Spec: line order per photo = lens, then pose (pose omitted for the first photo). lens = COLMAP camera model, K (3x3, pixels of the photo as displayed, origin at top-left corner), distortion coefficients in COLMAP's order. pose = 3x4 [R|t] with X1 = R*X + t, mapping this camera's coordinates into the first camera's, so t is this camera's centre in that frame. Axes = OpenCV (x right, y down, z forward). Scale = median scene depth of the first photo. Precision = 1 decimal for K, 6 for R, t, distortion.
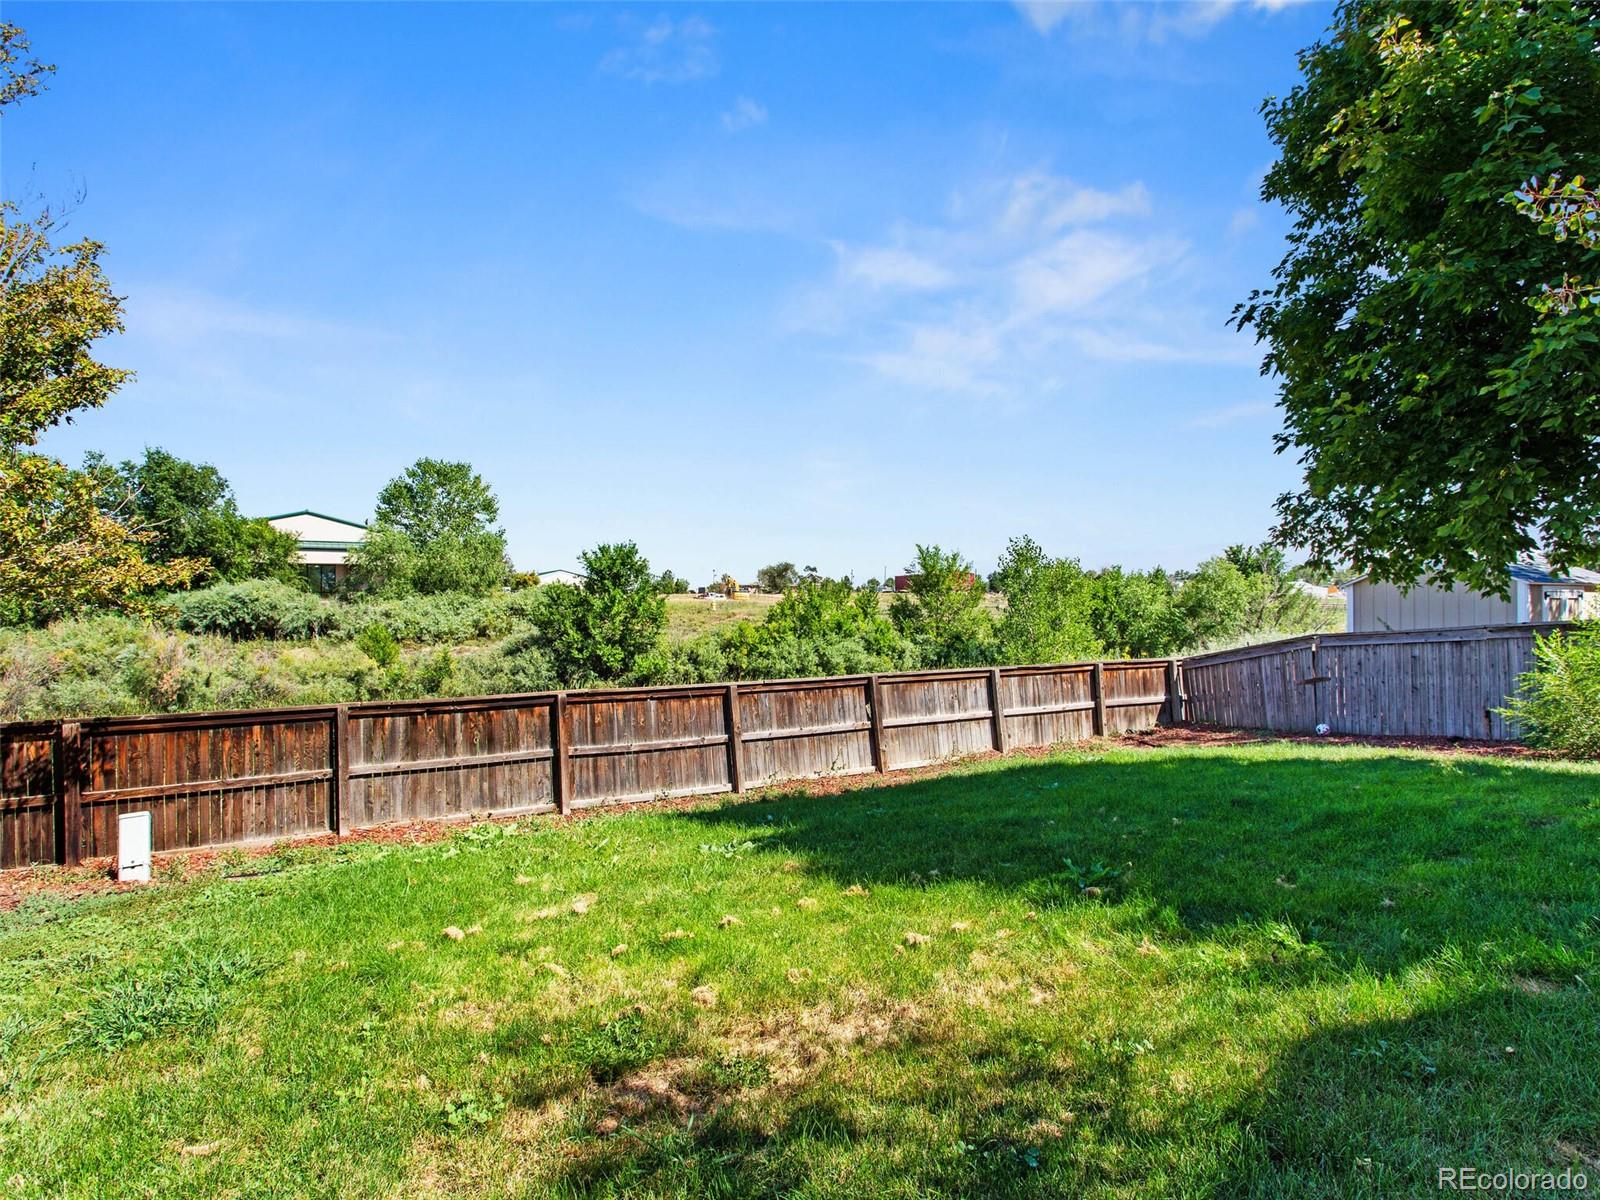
lens RADIAL K [[855.4, 0, 797.7], [0, 855.4, 587.5], [0, 0, 1]] dist [0.001009, 0.002665]
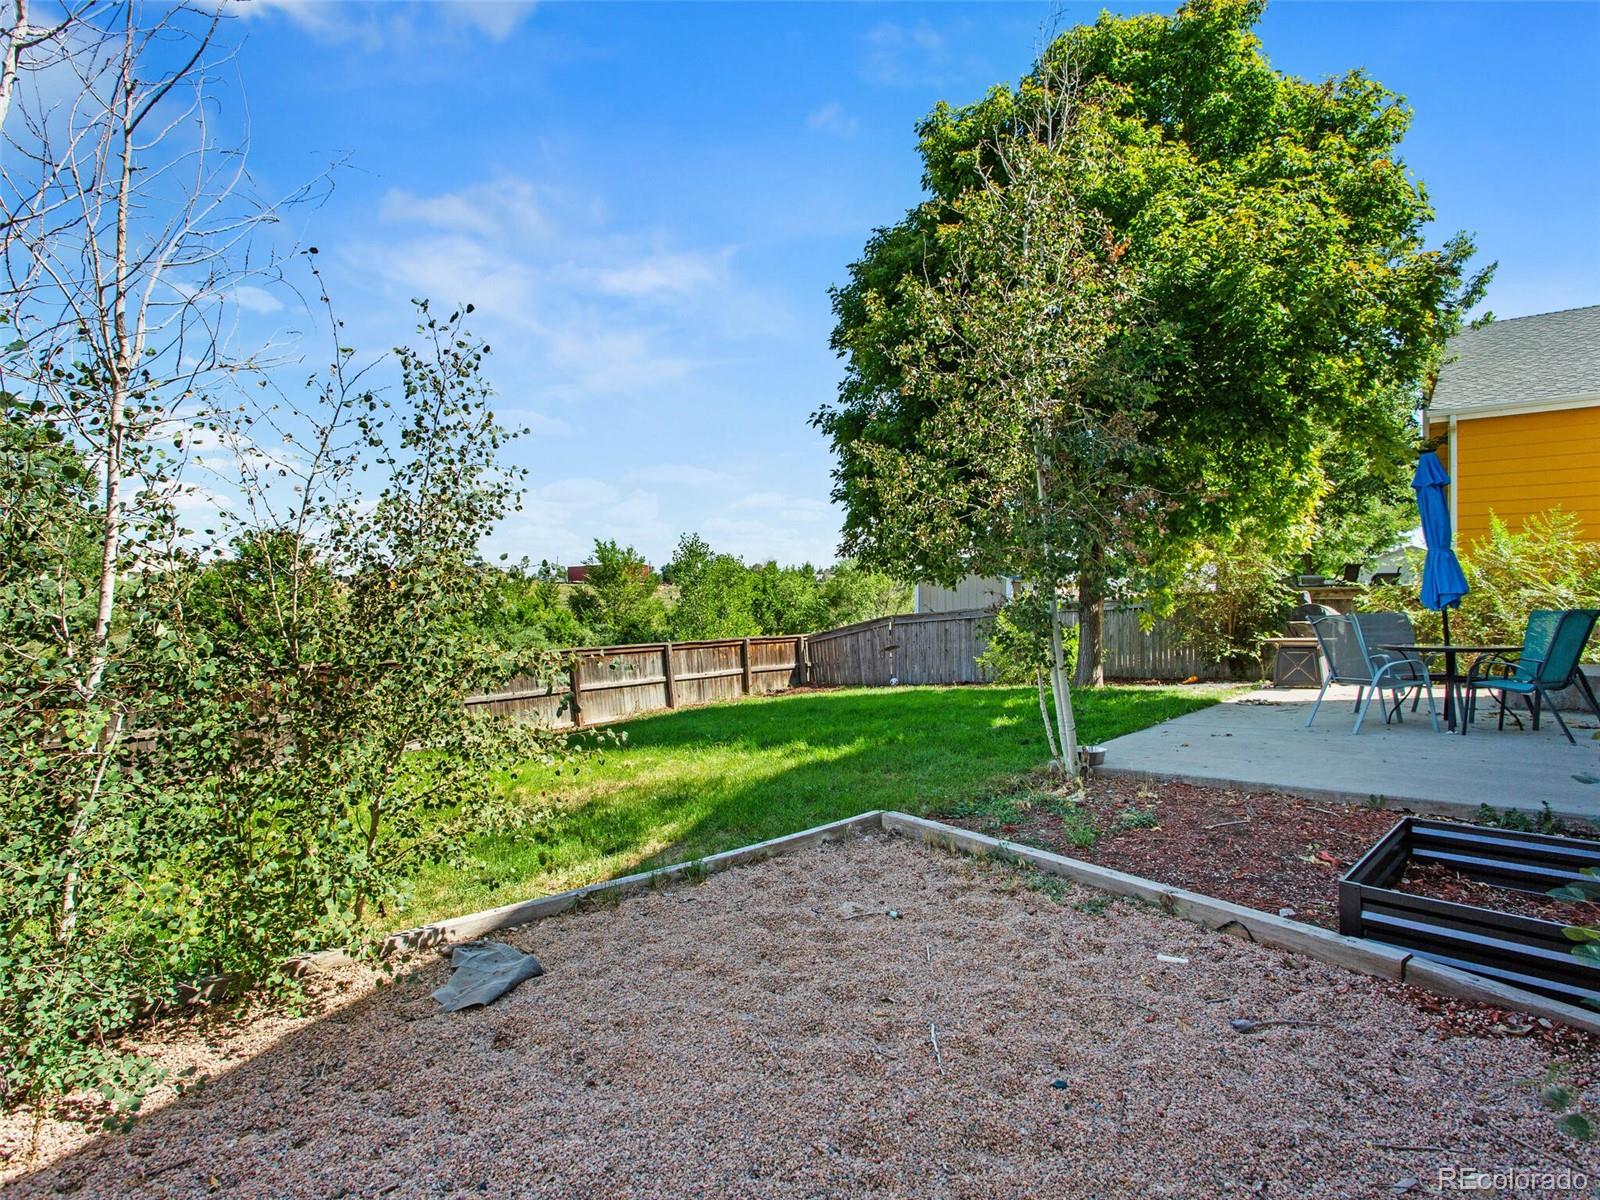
lens RADIAL K [[851.1, 0, 797.1], [0, 851.1, 594.8], [0, 0, 1]] dist [0.001839, 0.002865]
pose [[0.929731, 0.001999, 0.368234, -0.051204], [-0.008783, 0.999821, 0.016747, -0.001088], [-0.368134, -0.018805, 0.929582, -0.219165]]
